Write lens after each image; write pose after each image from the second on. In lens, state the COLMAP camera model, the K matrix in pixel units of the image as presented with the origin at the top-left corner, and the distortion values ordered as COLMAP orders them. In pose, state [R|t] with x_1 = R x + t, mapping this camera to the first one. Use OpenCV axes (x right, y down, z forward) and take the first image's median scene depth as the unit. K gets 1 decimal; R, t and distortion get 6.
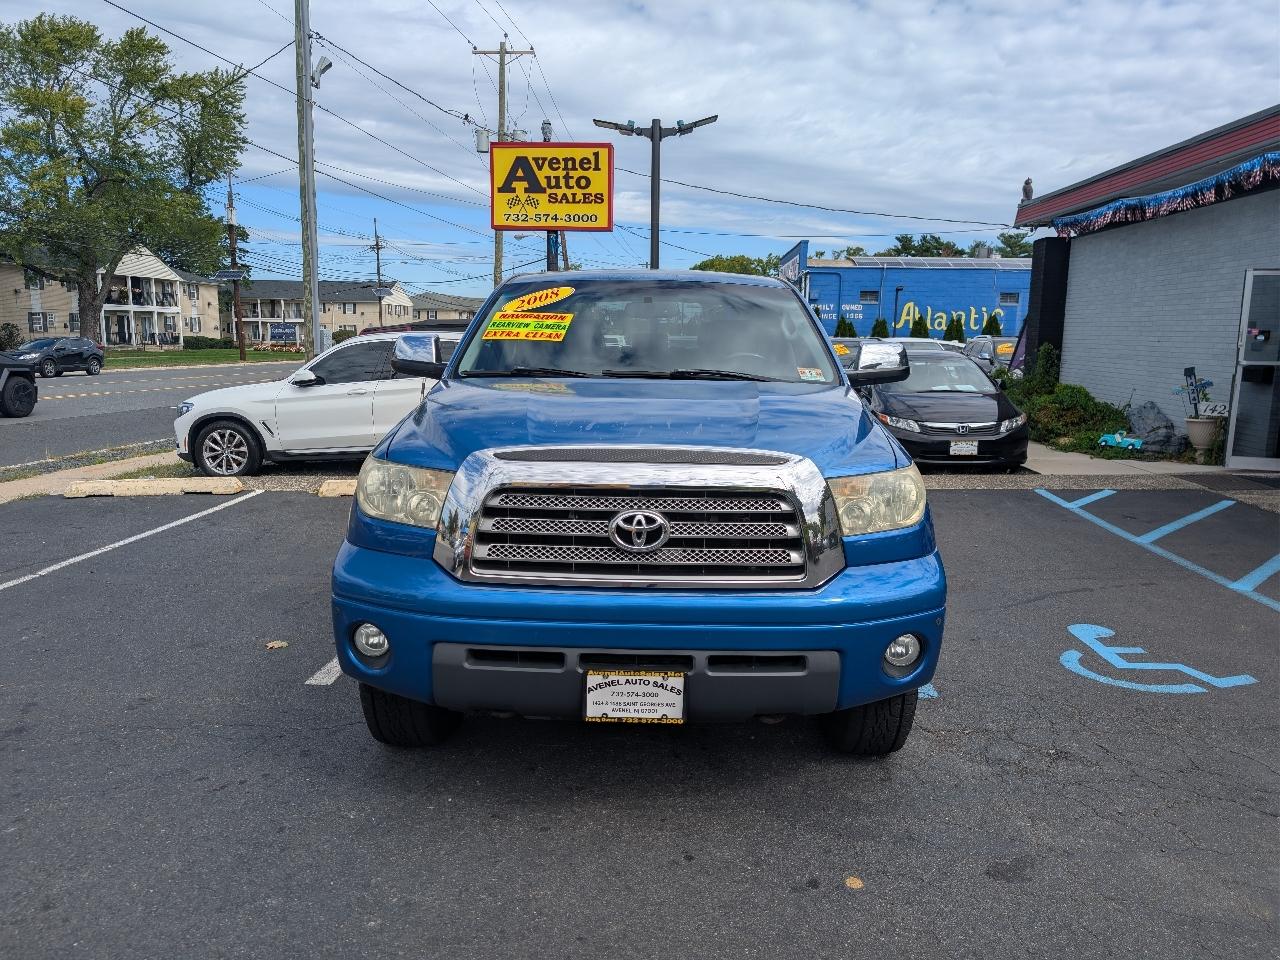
lens RADIAL K [[921.9, 0, 650.5], [0, 921.9, 478.7], [0, 0, 1]] dist [0.013079, -0.009316]
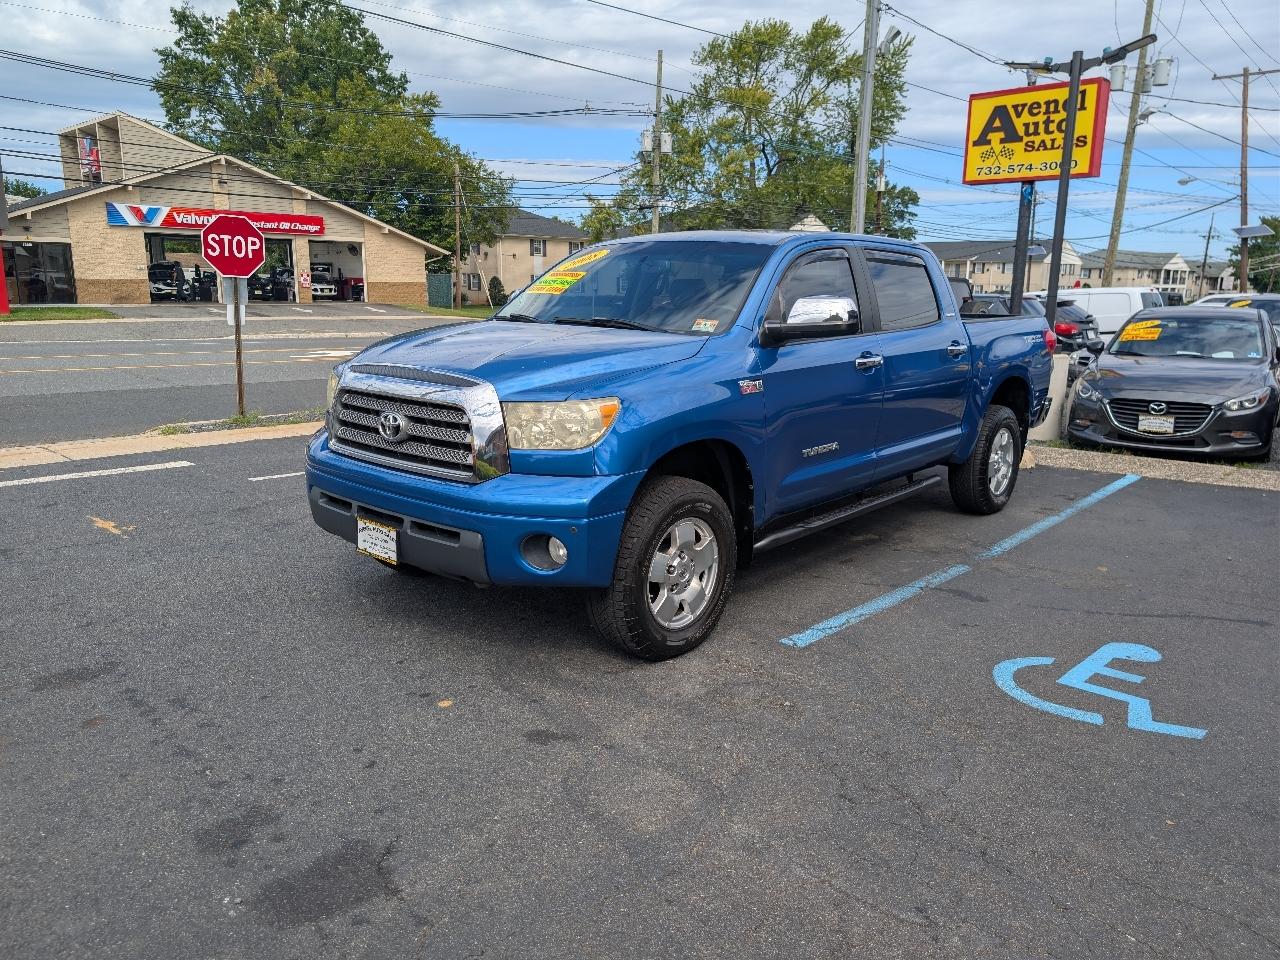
lens RADIAL K [[921.9, 0, 642.3], [0, 921.9, 476.1], [0, 0, 1]] dist [0.013079, -0.009316]
pose [[0.759586, 0.127922, -0.637703, 0.309504], [-0.103366, 0.991749, 0.075821, -0.003784], [0.642141, 0.008324, 0.766541, 0.041693]]
